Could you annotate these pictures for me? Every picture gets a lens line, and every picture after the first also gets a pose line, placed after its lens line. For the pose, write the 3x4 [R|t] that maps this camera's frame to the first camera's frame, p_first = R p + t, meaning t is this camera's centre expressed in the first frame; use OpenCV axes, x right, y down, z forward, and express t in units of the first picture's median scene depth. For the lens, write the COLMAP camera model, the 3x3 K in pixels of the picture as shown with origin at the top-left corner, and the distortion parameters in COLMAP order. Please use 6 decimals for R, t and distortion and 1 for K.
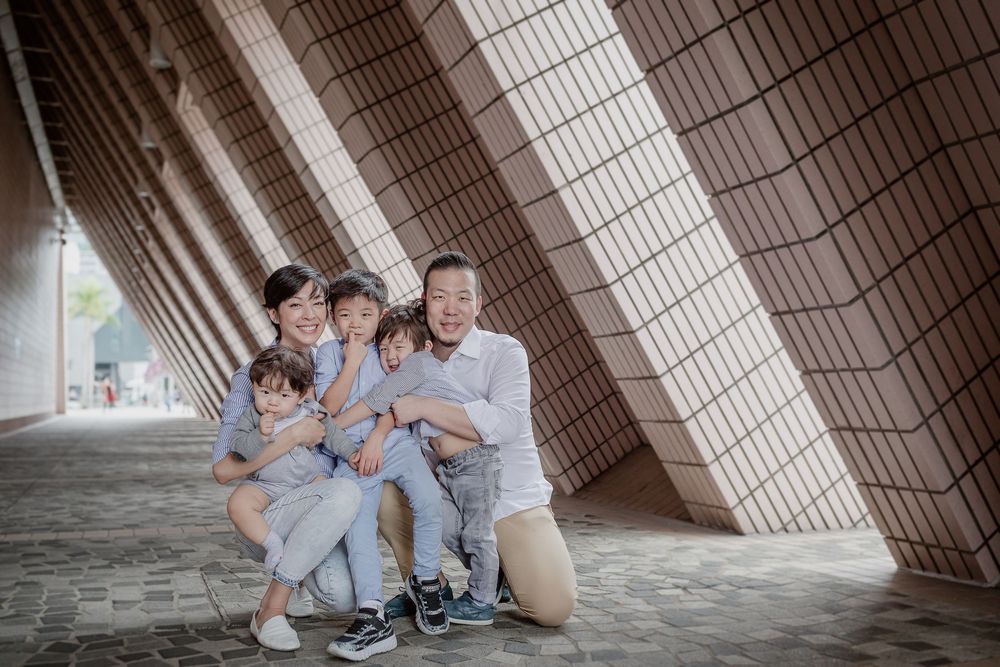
lens RADIAL K [[867.7, 0, 465.7], [0, 867.7, 363.7], [0, 0, 1]] dist [-0.006747, -0.010992]
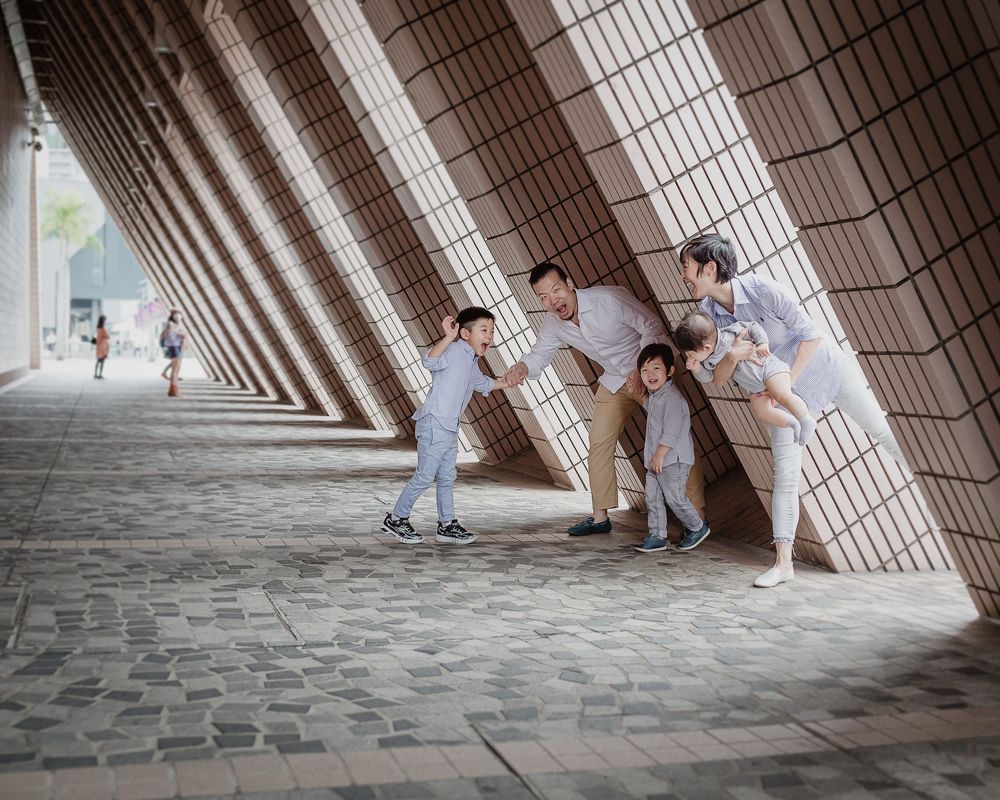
lens RADIAL K [[1395.5, 0, 500.0], [0, 1395.5, 400.0], [0, 0, 1]] dist [-0.018760, 0.031255]
pose [[0.998061, 0.033345, -0.052566, 0.034436], [-0.027235, 0.993226, 0.112958, -0.144591], [0.055977, -0.111307, 0.992208, -0.479148]]
